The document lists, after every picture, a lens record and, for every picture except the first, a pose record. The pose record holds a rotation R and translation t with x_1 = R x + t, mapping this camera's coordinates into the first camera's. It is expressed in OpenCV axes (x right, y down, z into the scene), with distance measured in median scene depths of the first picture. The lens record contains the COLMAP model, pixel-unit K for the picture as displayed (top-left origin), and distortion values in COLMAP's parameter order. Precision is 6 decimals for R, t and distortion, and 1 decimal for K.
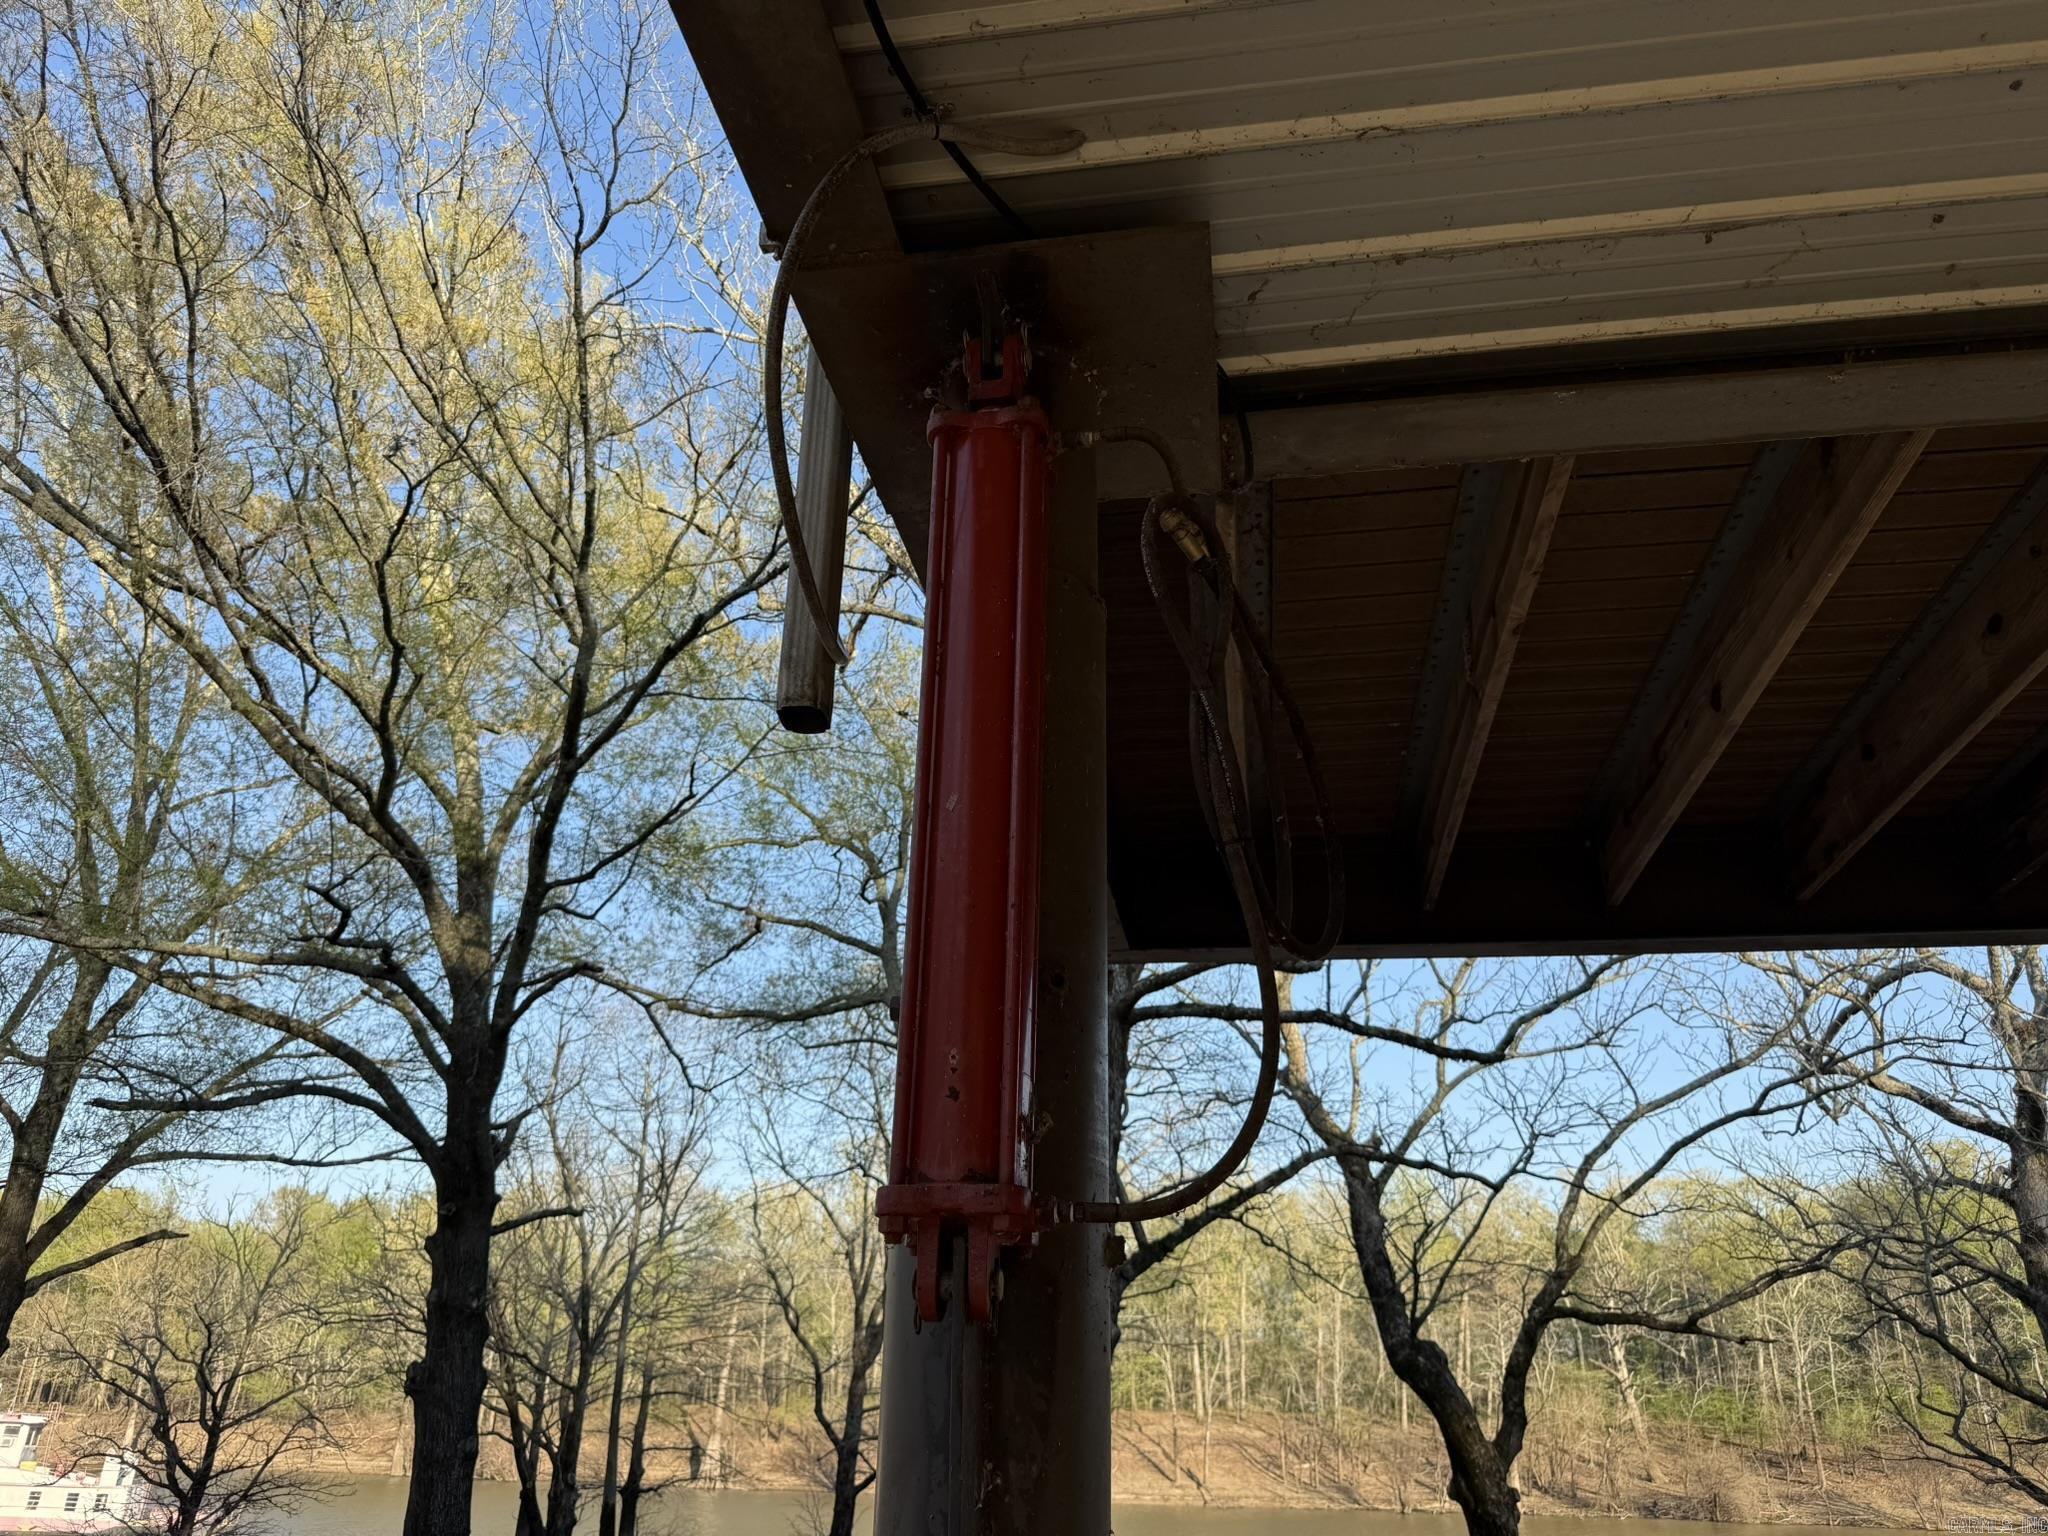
lens RADIAL K [[1468.5, 0, 1029.3], [0, 1468.5, 763.3], [0, 0, 1]] dist [-0.007894, -0.001405]
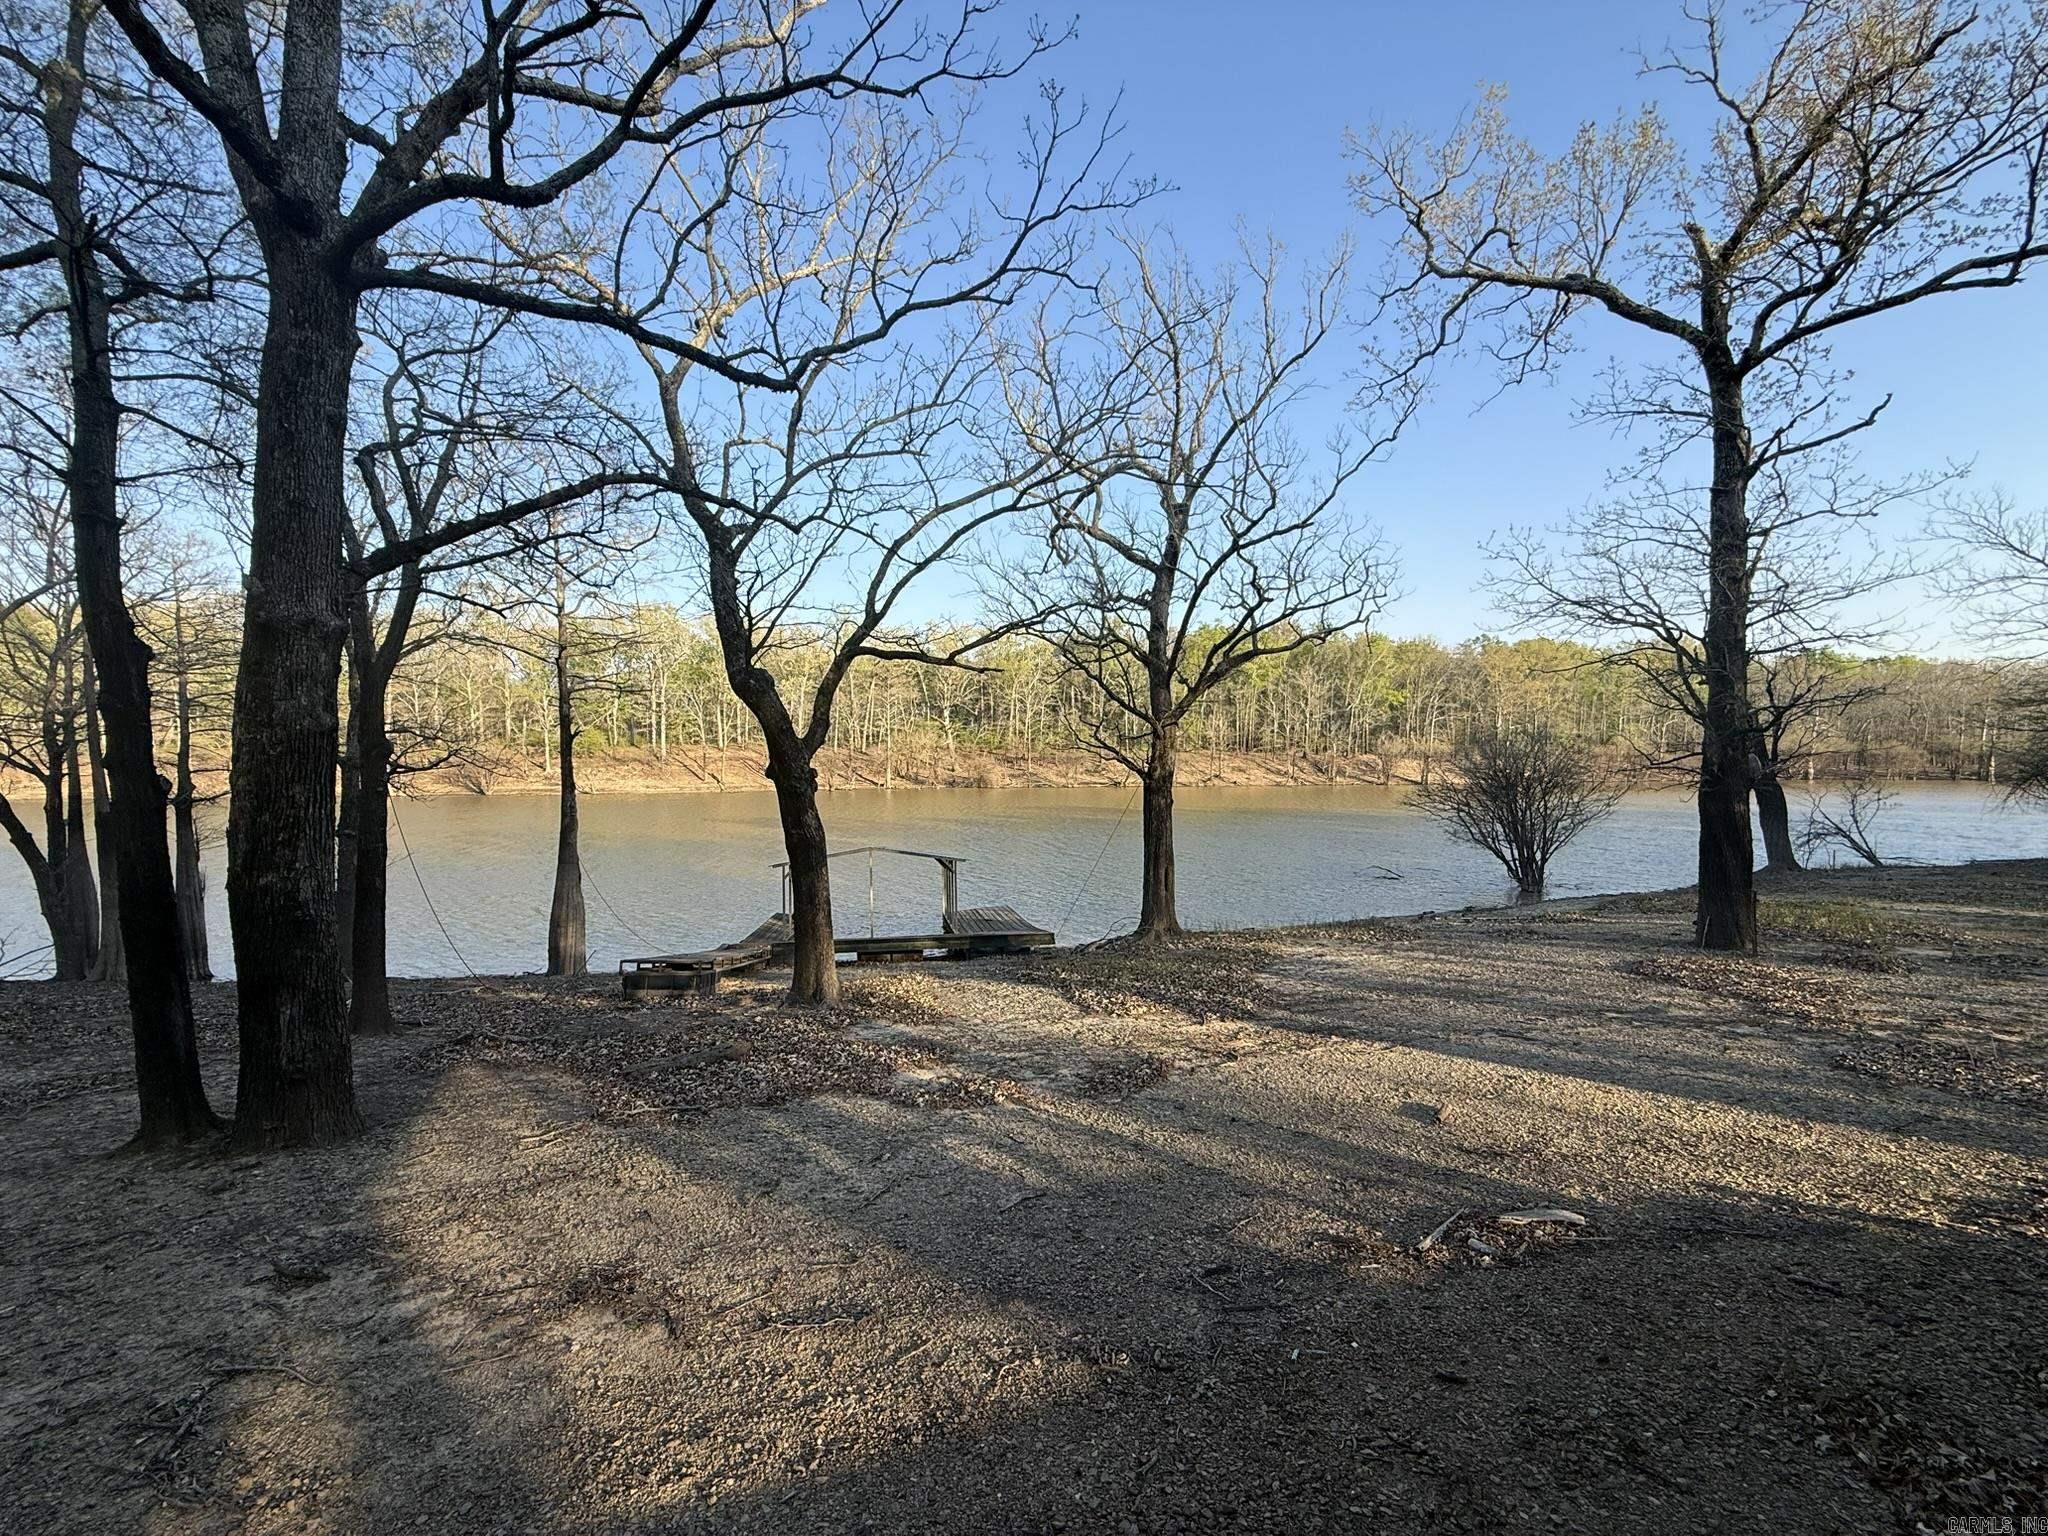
lens RADIAL K [[817.6, 0, 1019.3], [0, 817.6, 766.9], [0, 0, 1]] dist [0.000945, -0.000003]
pose [[0.904283, -0.032970, 0.425659, 0.129942], [-0.153082, 0.905678, 0.395364, 0.116939], [-0.398545, -0.422682, 0.813942, 0.217356]]
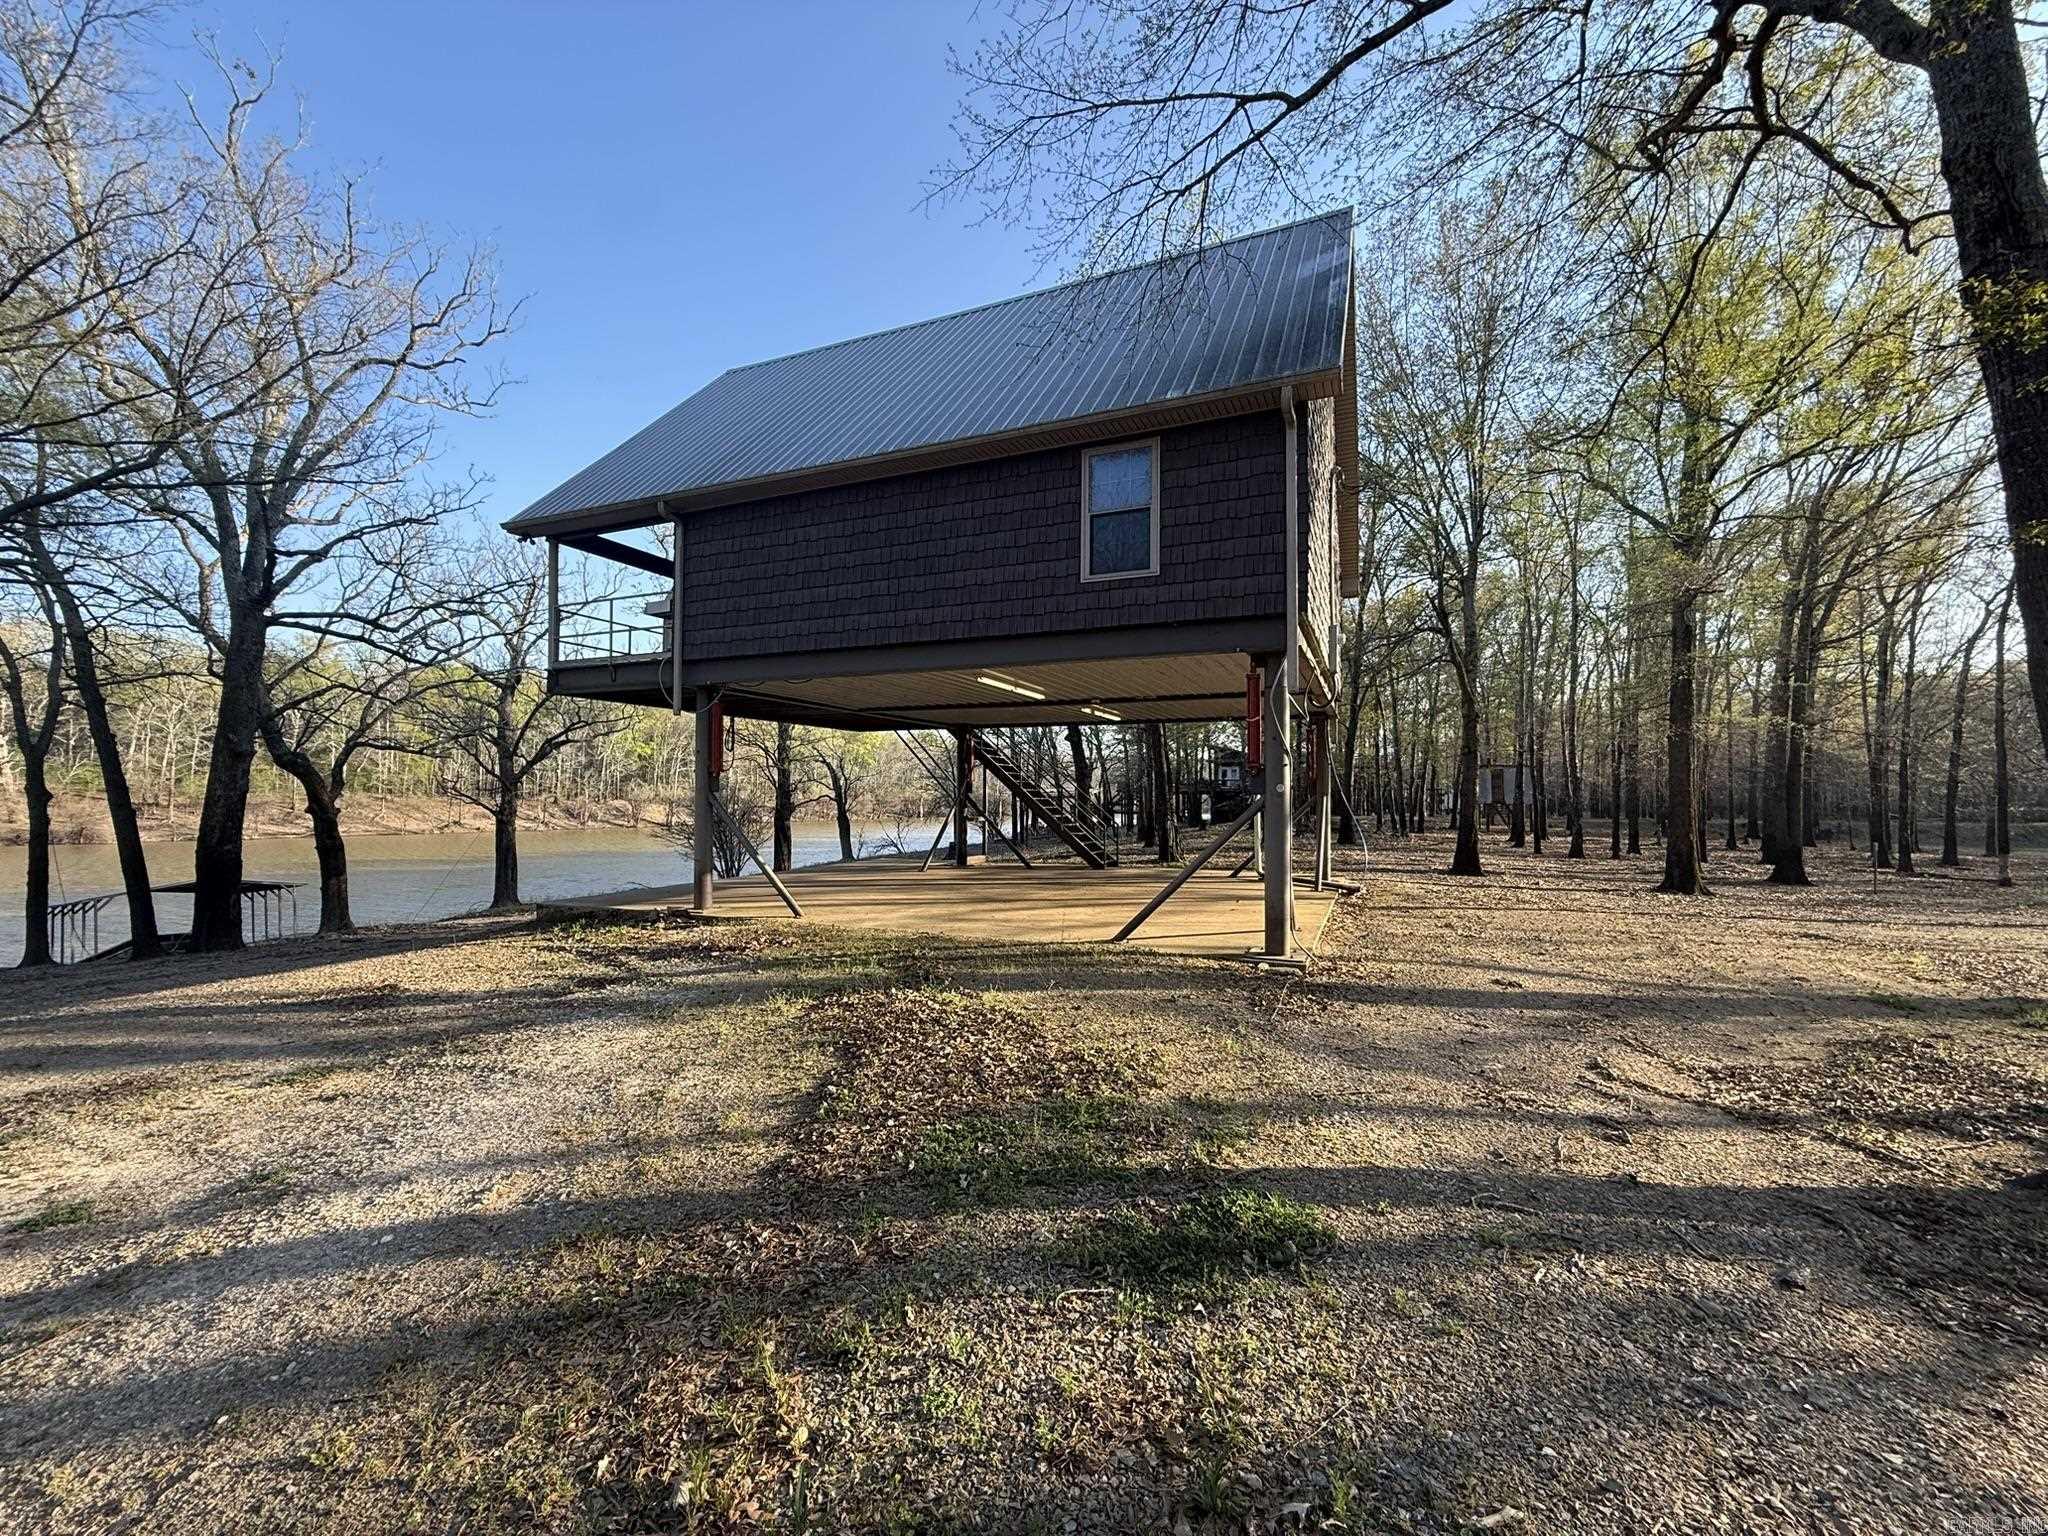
lens RADIAL K [[817.6, 0, 1020.7], [0, 817.6, 770.6], [0, 0, 1]] dist [0.000945, -0.000003]
pose [[0.263445, 0.009545, 0.964627, -0.534678], [-0.391121, 0.915132, 0.097762, -0.124746], [-0.881828, -0.403041, 0.244820, -0.273522]]
